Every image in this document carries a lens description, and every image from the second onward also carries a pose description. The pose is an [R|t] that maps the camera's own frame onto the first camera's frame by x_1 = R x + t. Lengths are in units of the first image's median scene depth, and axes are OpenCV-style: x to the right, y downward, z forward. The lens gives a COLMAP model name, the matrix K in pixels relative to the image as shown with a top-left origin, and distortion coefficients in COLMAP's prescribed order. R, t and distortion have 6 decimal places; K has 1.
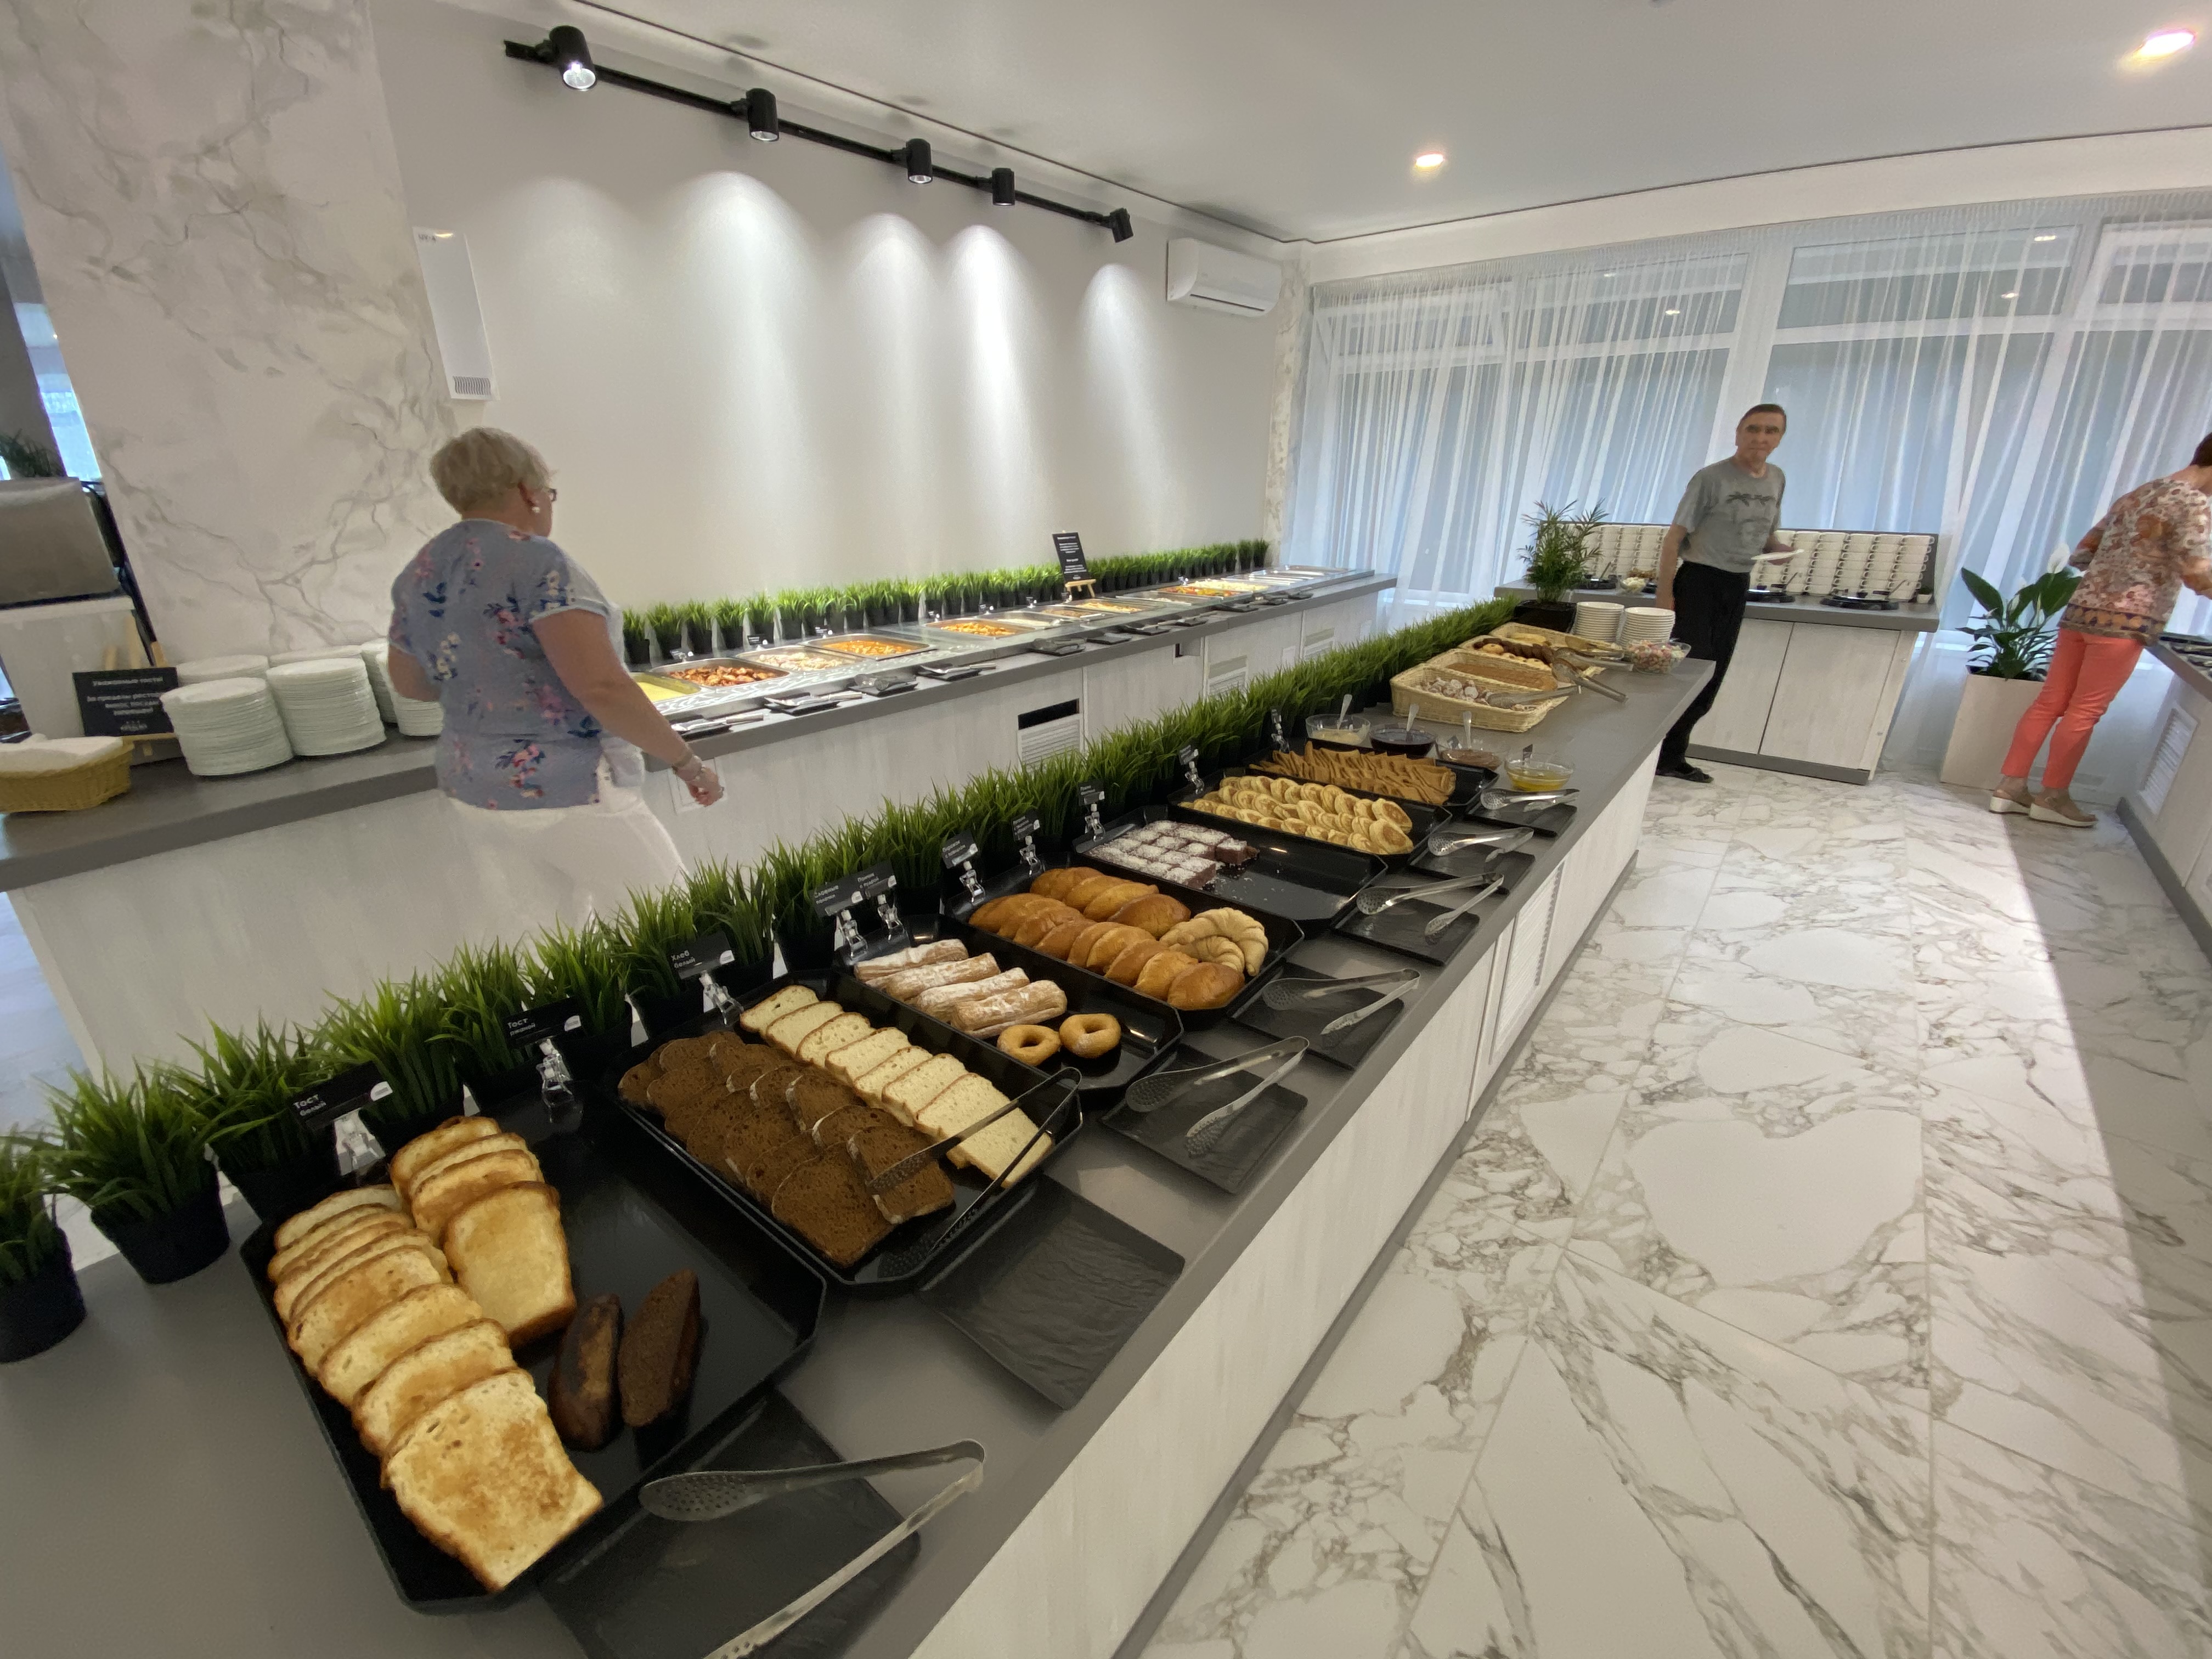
lens RADIAL K [[914.3, 0, 1106.0], [0, 914.3, 829.5], [0, 0, 1]] dist [0.000240, -0.012265]
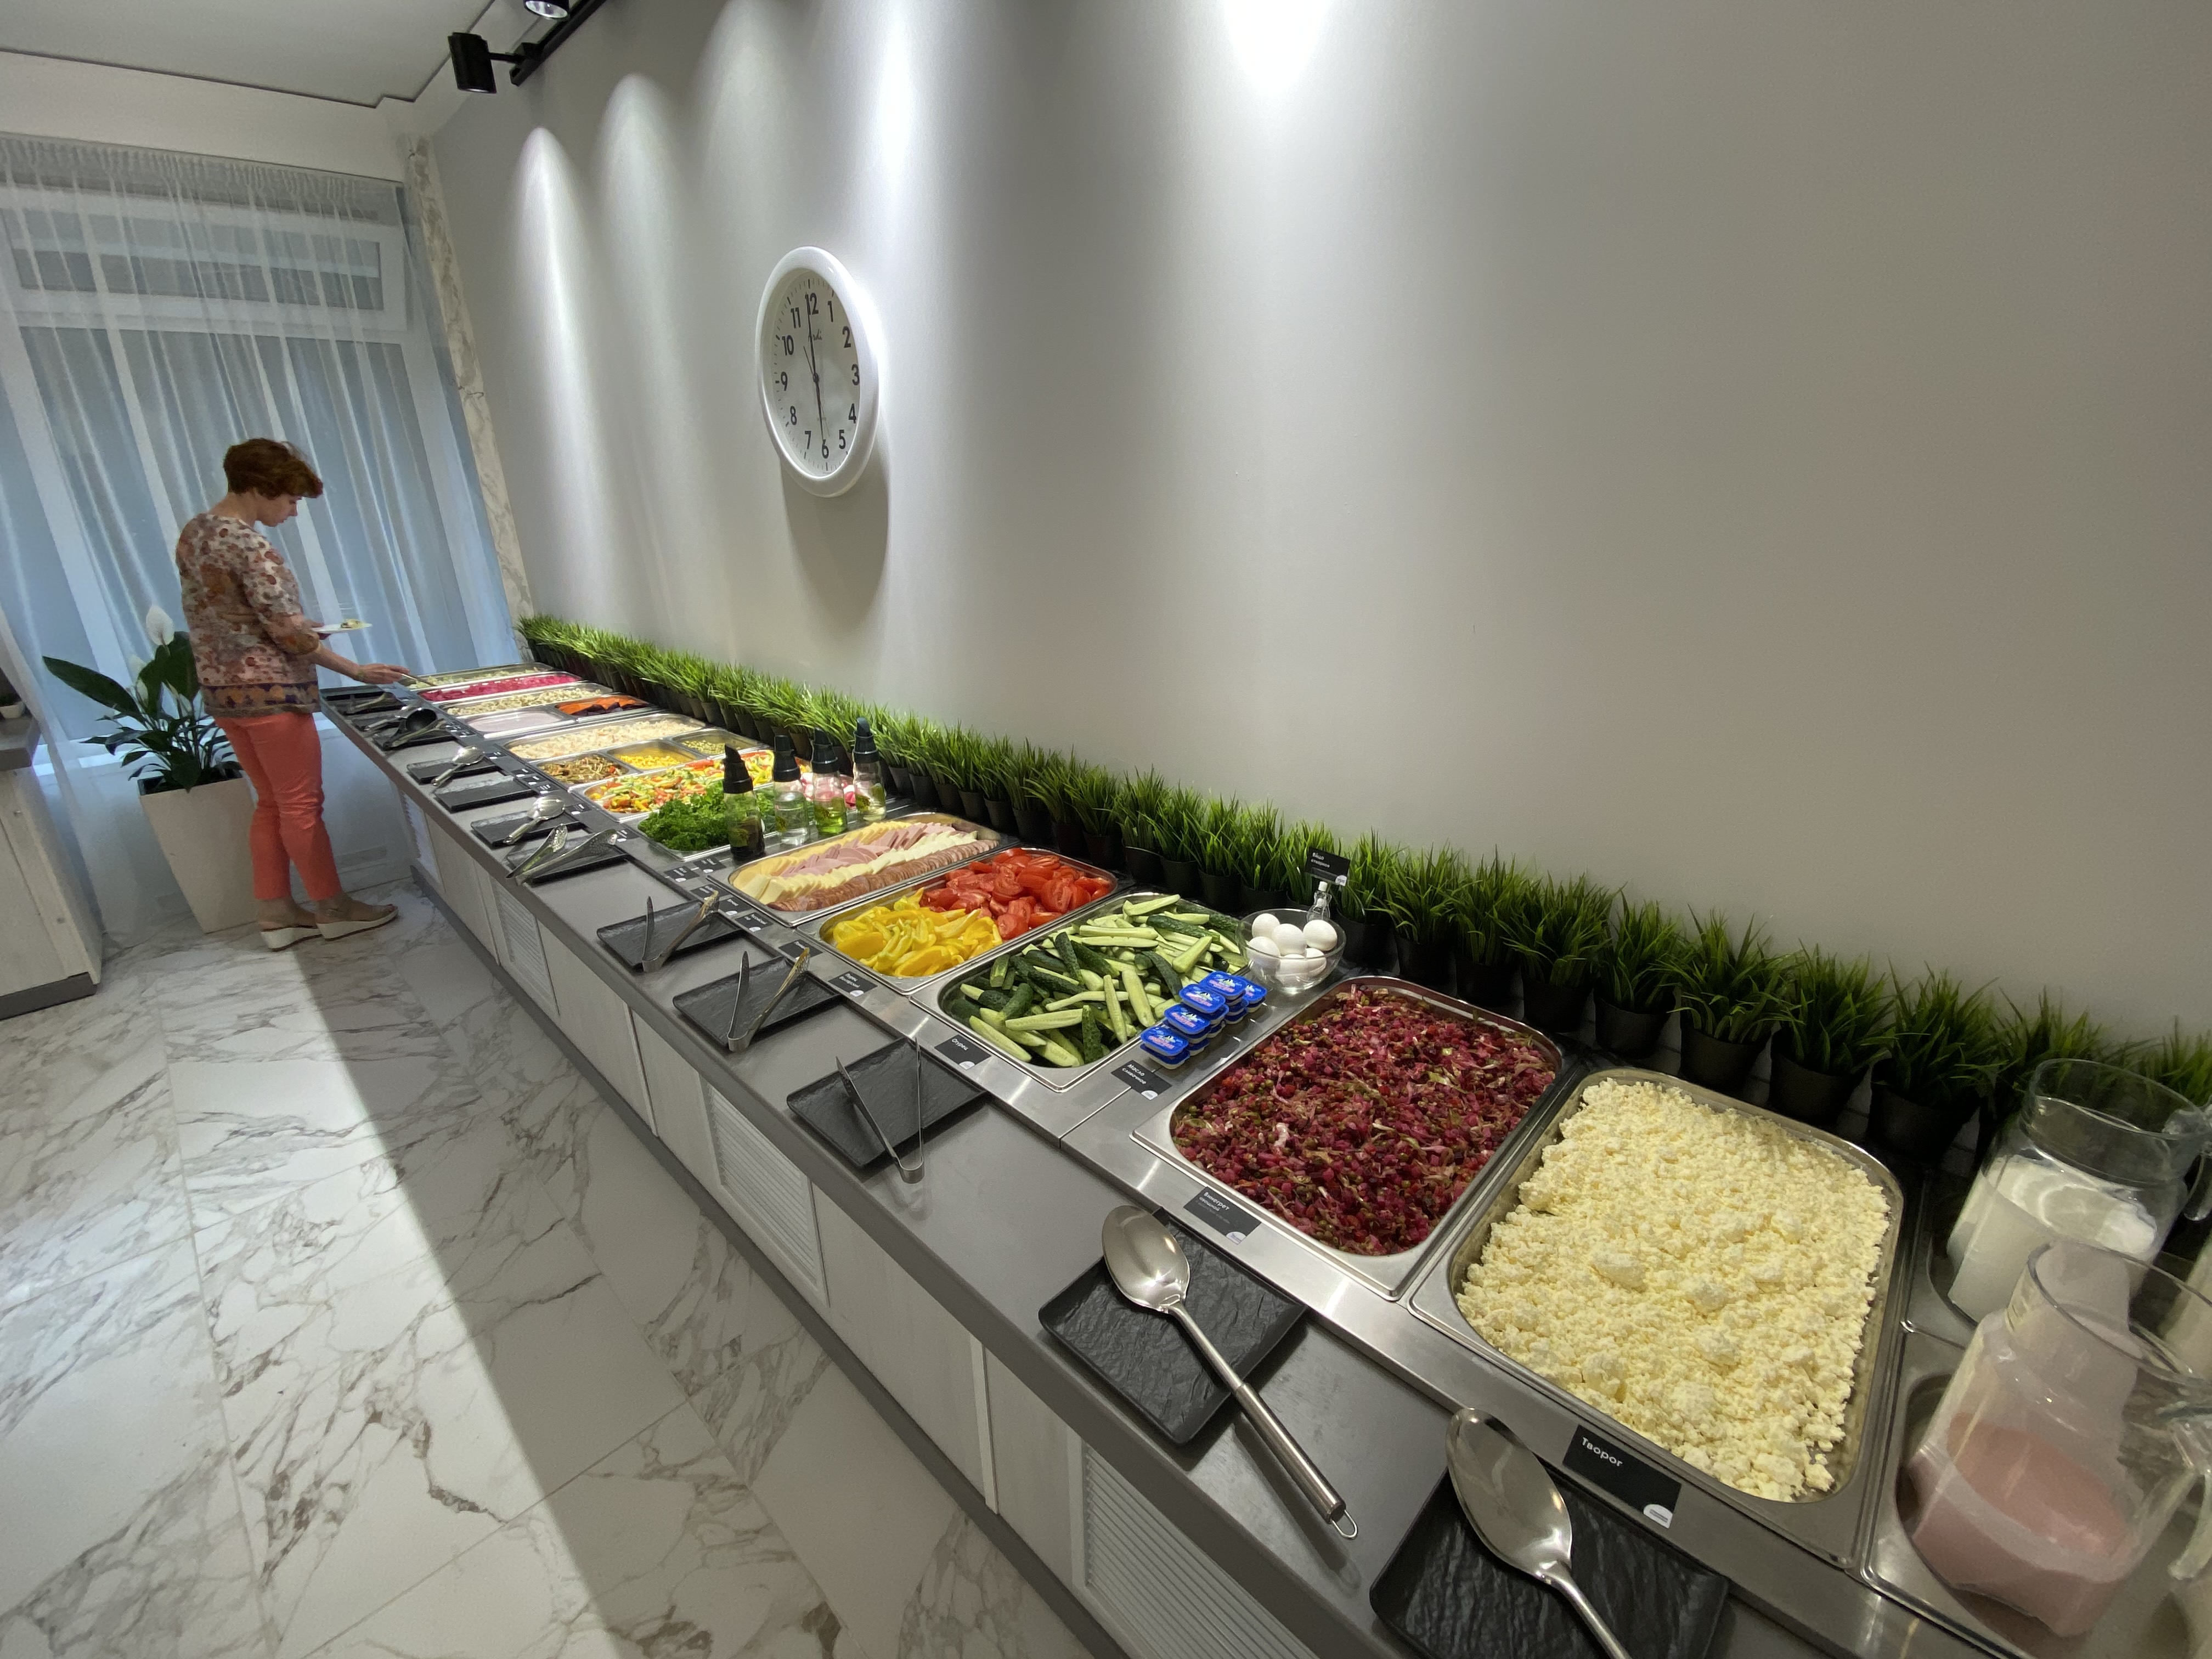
lens RADIAL K [[914.3, 0, 1106.0], [0, 914.3, 829.5], [0, 0, 1]] dist [0.000240, -0.012265]
pose [[0.083143, -0.350743, 0.932774, 0.406896], [0.383082, 0.875341, 0.295001, -0.078127], [-0.919965, 0.332802, 0.207142, 0.185183]]
